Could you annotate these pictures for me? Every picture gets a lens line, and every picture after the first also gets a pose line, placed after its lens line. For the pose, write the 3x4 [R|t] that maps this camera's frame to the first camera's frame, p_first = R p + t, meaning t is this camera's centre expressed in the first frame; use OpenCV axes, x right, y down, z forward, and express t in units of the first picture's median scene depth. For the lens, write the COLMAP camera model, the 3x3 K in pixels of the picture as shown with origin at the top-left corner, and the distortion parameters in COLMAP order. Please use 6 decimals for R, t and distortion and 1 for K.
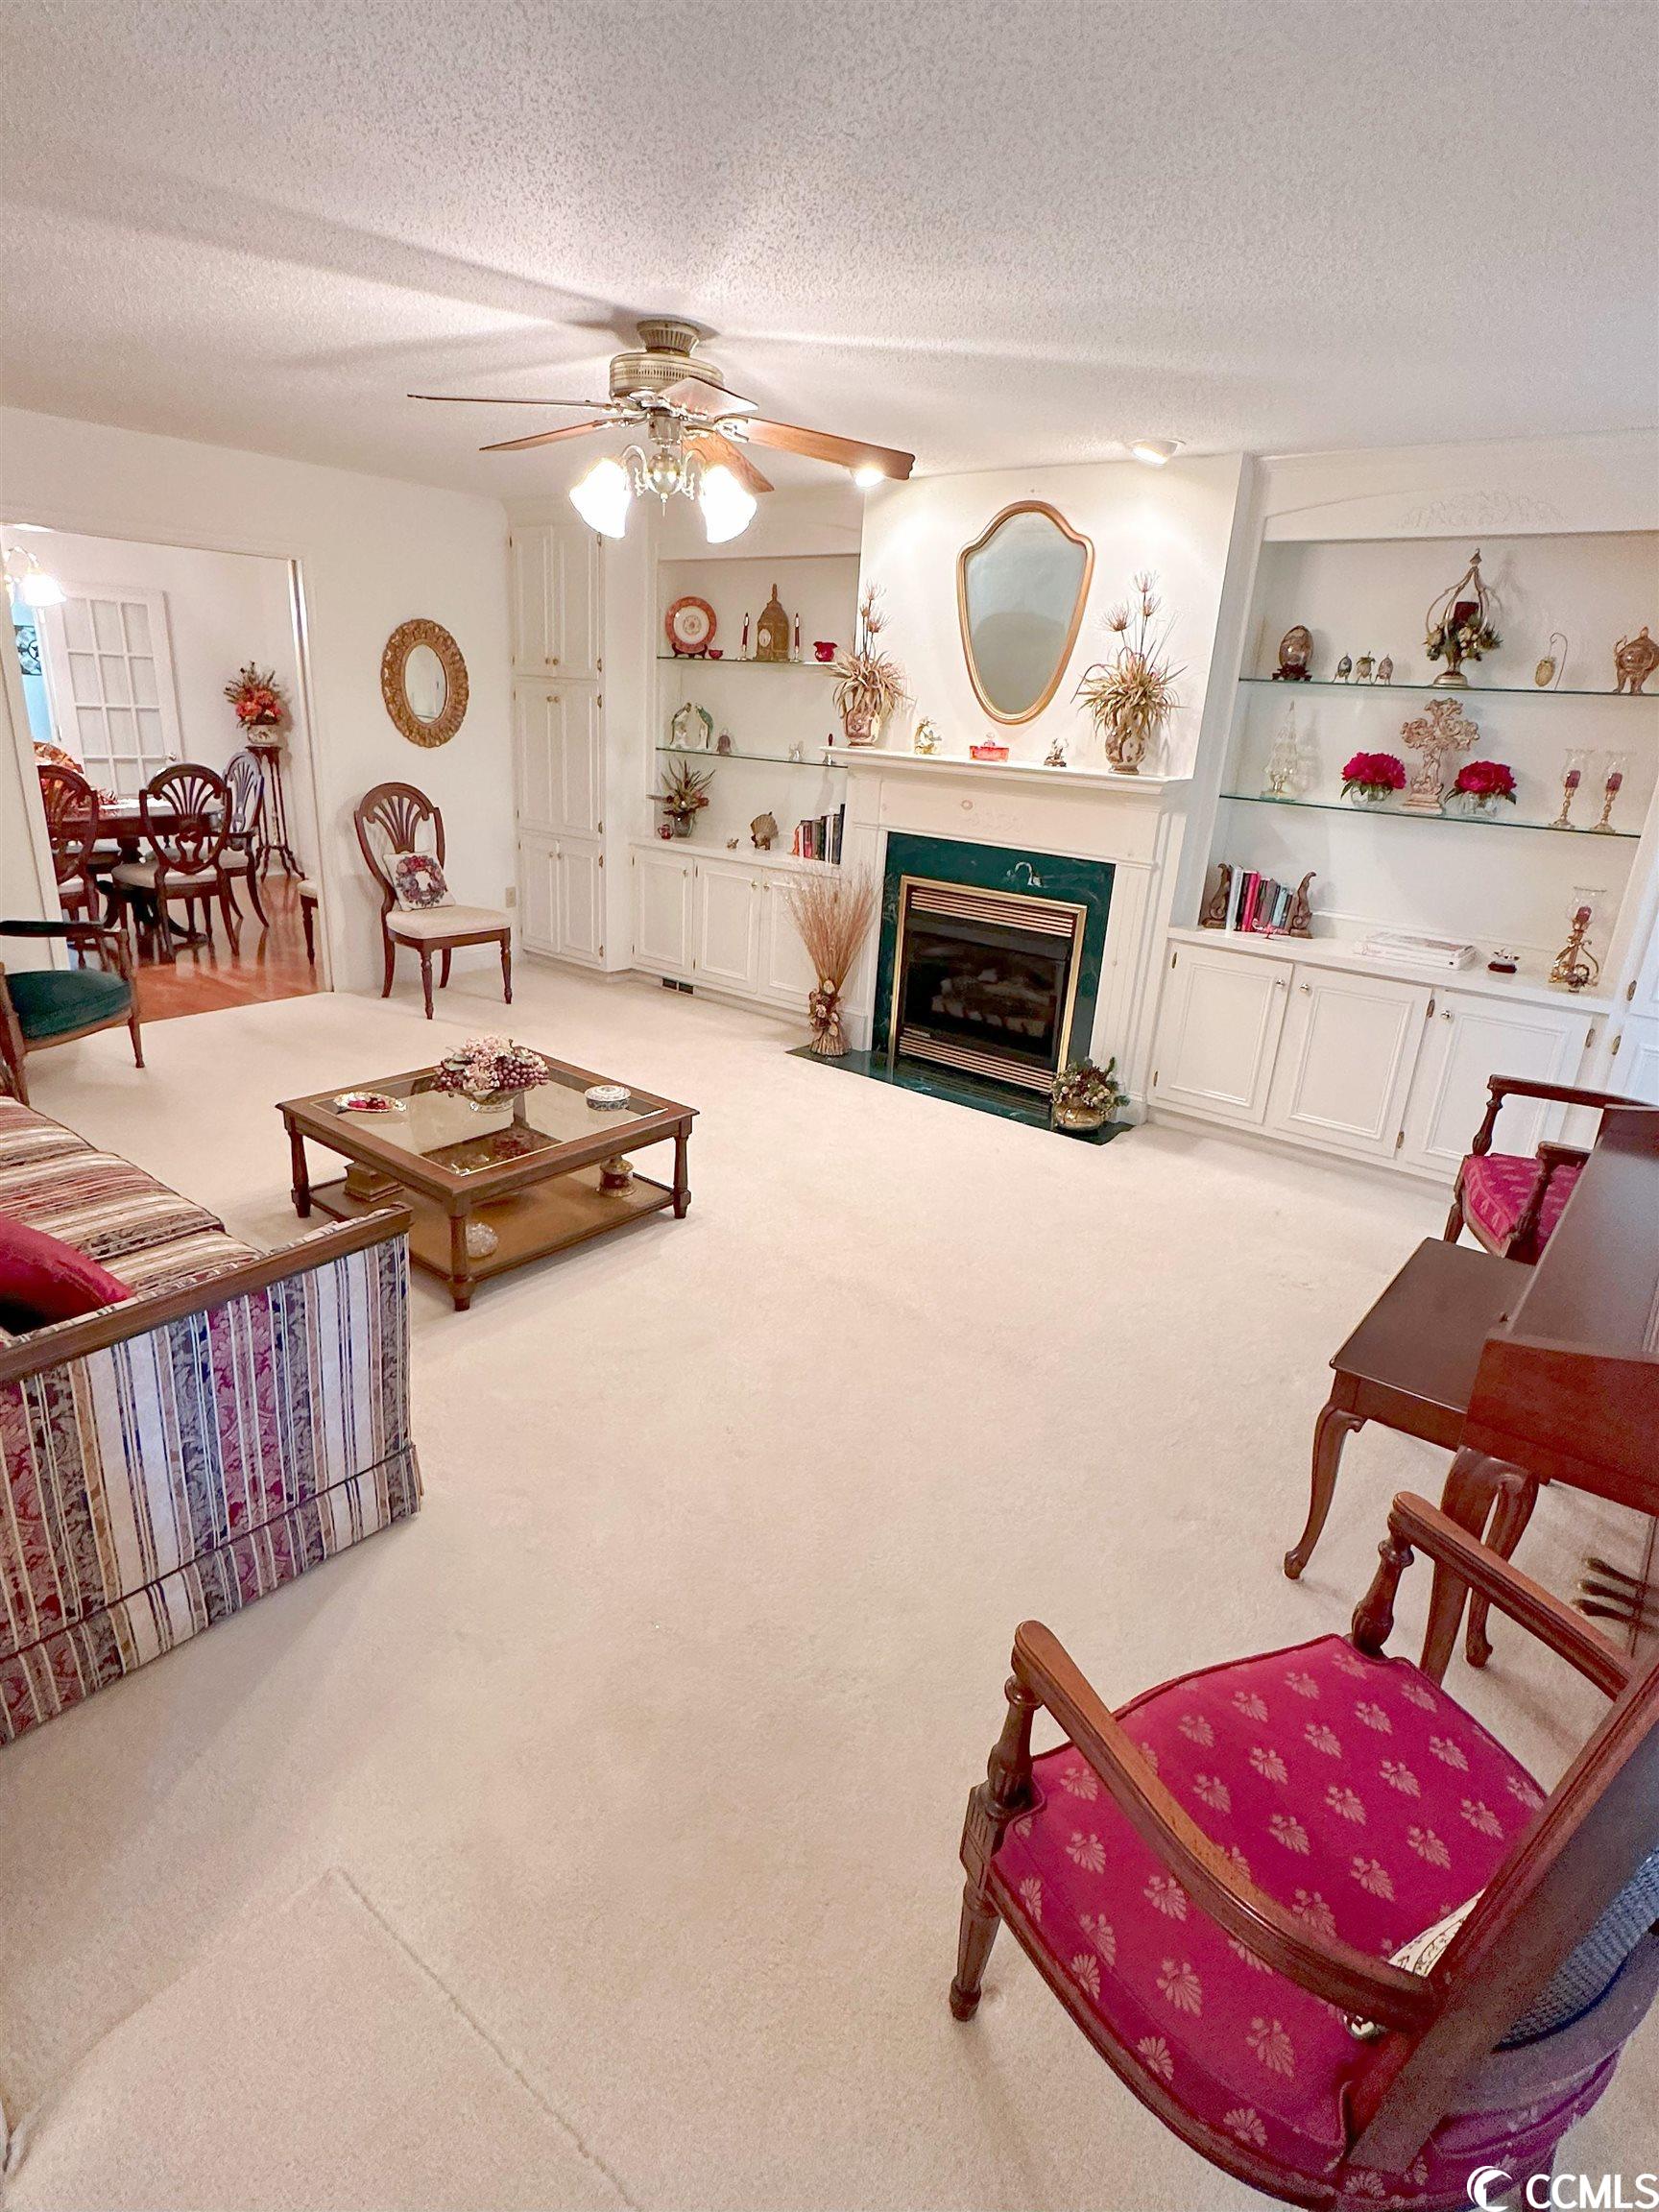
lens RADIAL K [[1164.4, 0, 825.5], [0, 1164.4, 1101.7], [0, 0, 1]] dist [-0.002530, -0.000338]
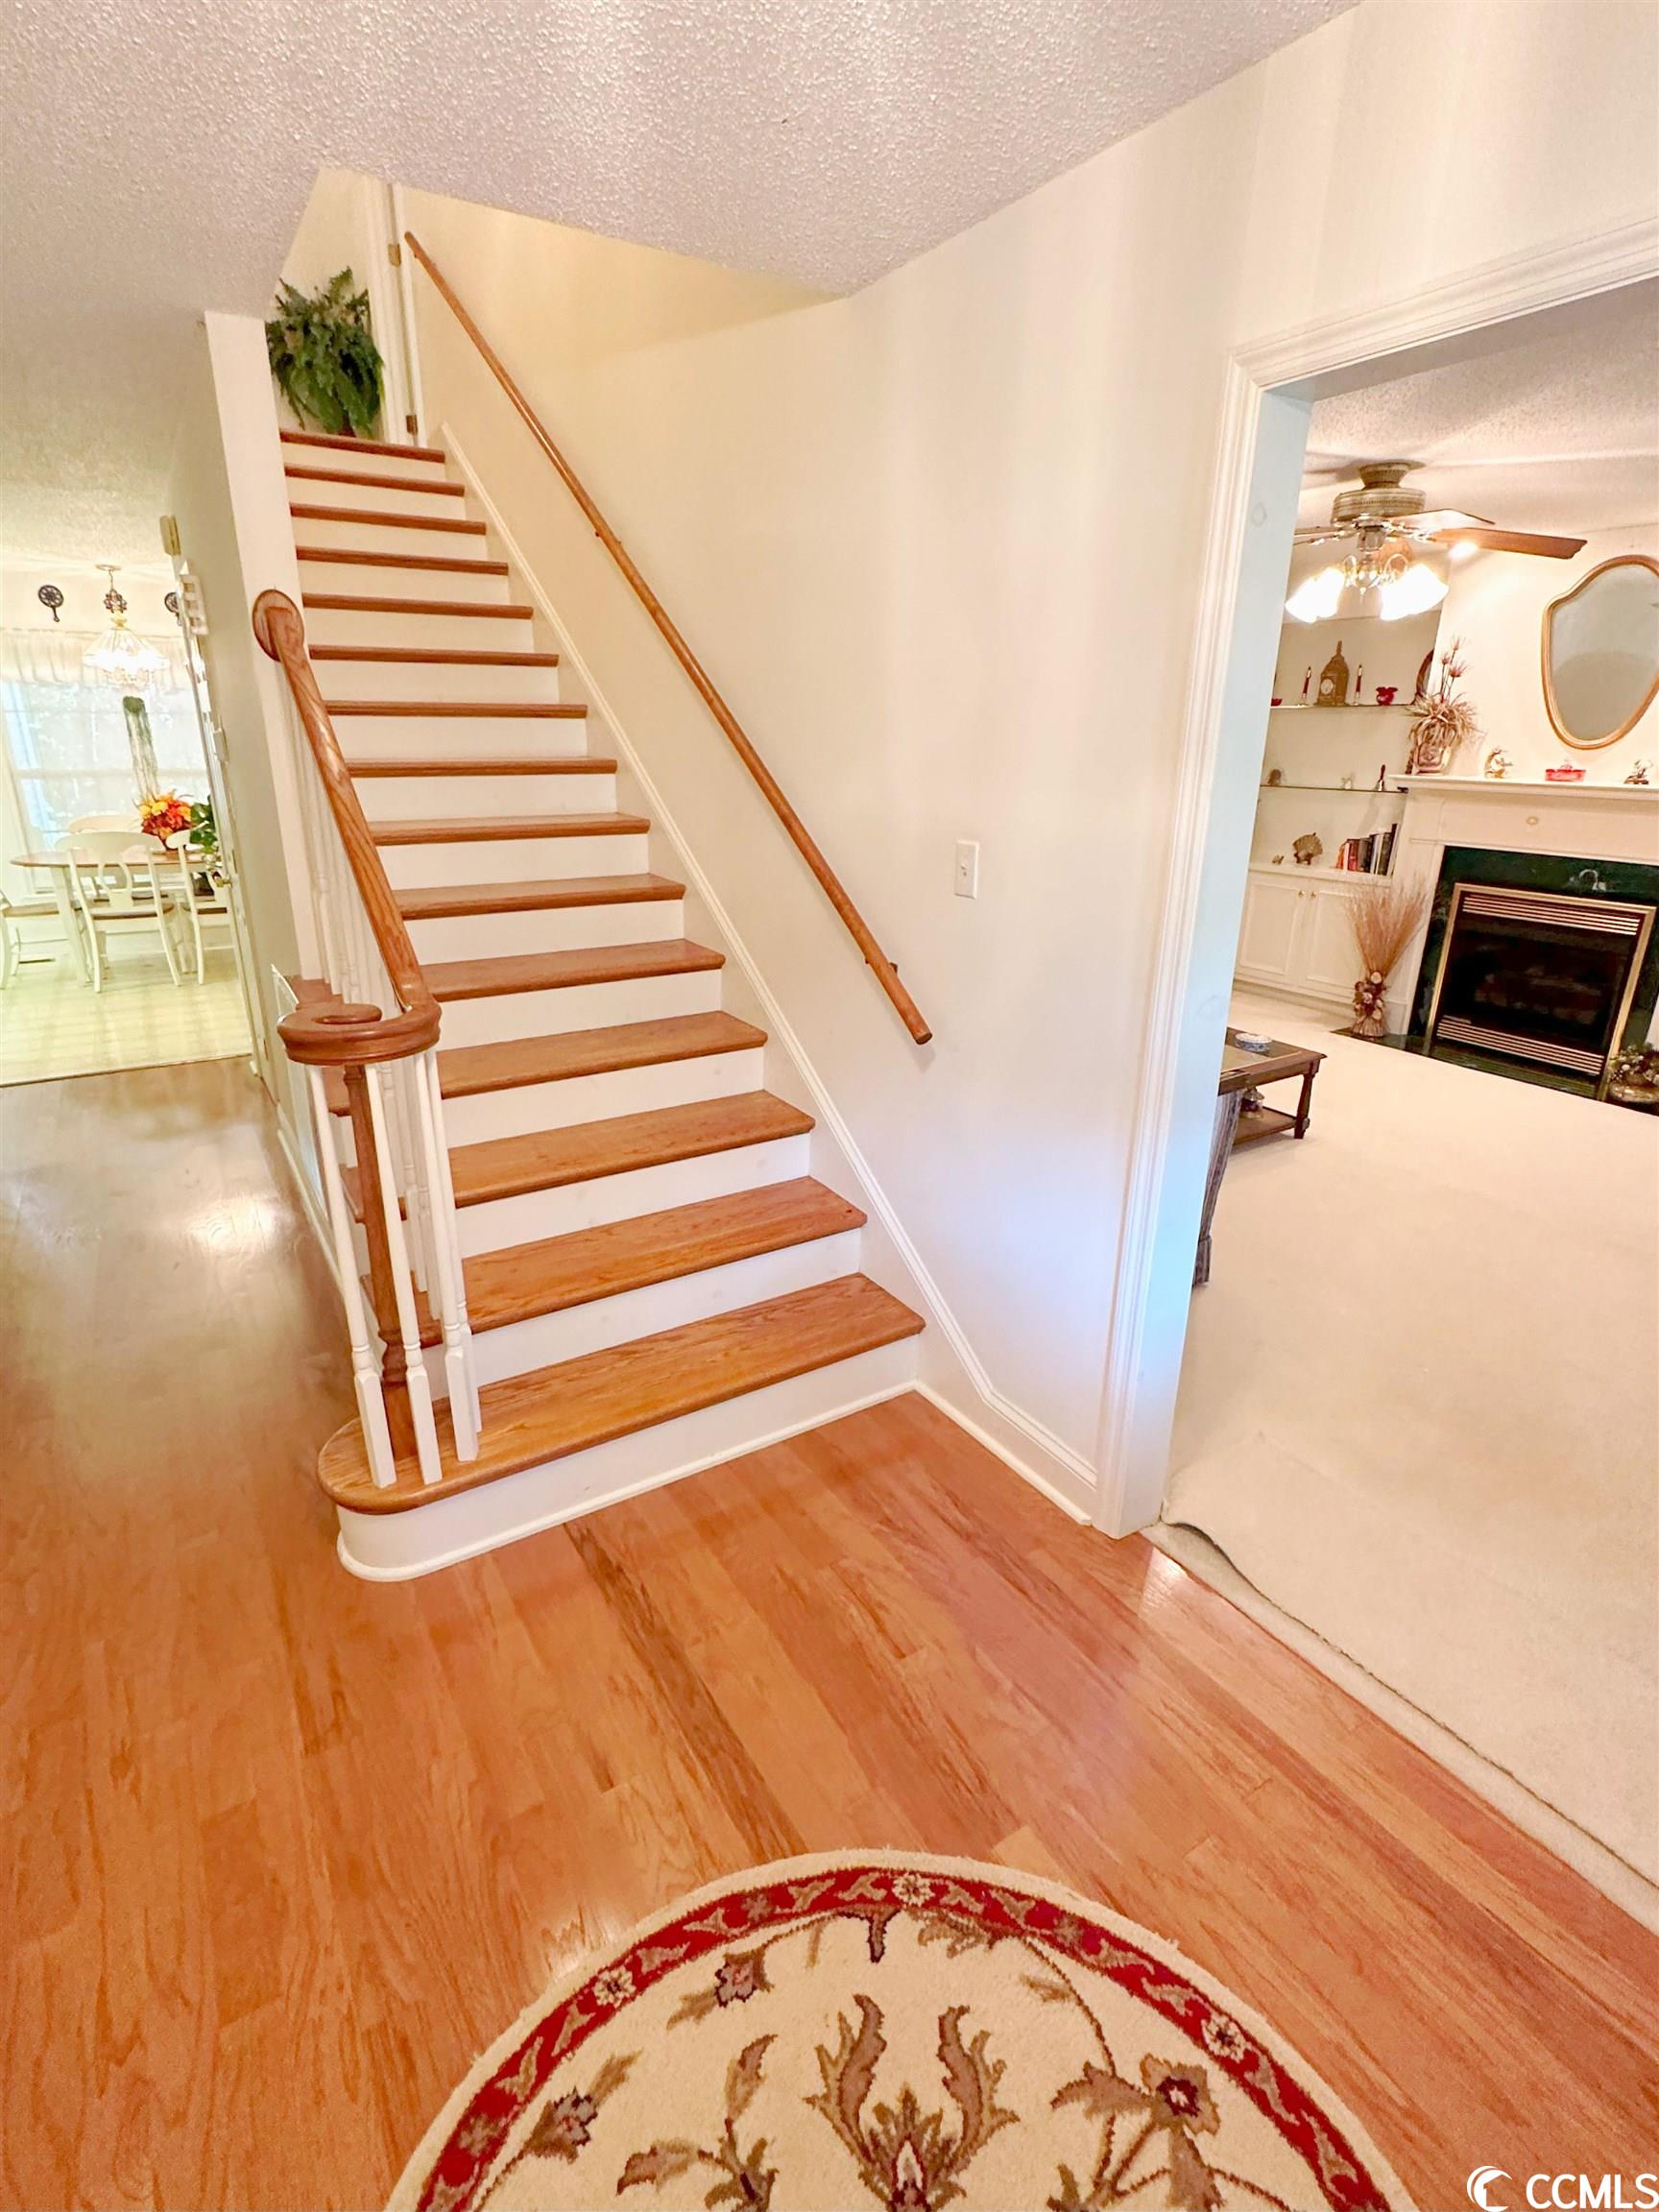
lens RADIAL K [[1073.8, 0, 829.7], [0, 1073.8, 1102.3], [0, 0, 1]] dist [-0.000835, 0.000018]
pose [[0.945217, 0.063046, -0.320296, -0.172691], [-0.066927, 0.997757, -0.001113, 0.069313], [0.319508, 0.022488, 0.947317, -0.218376]]
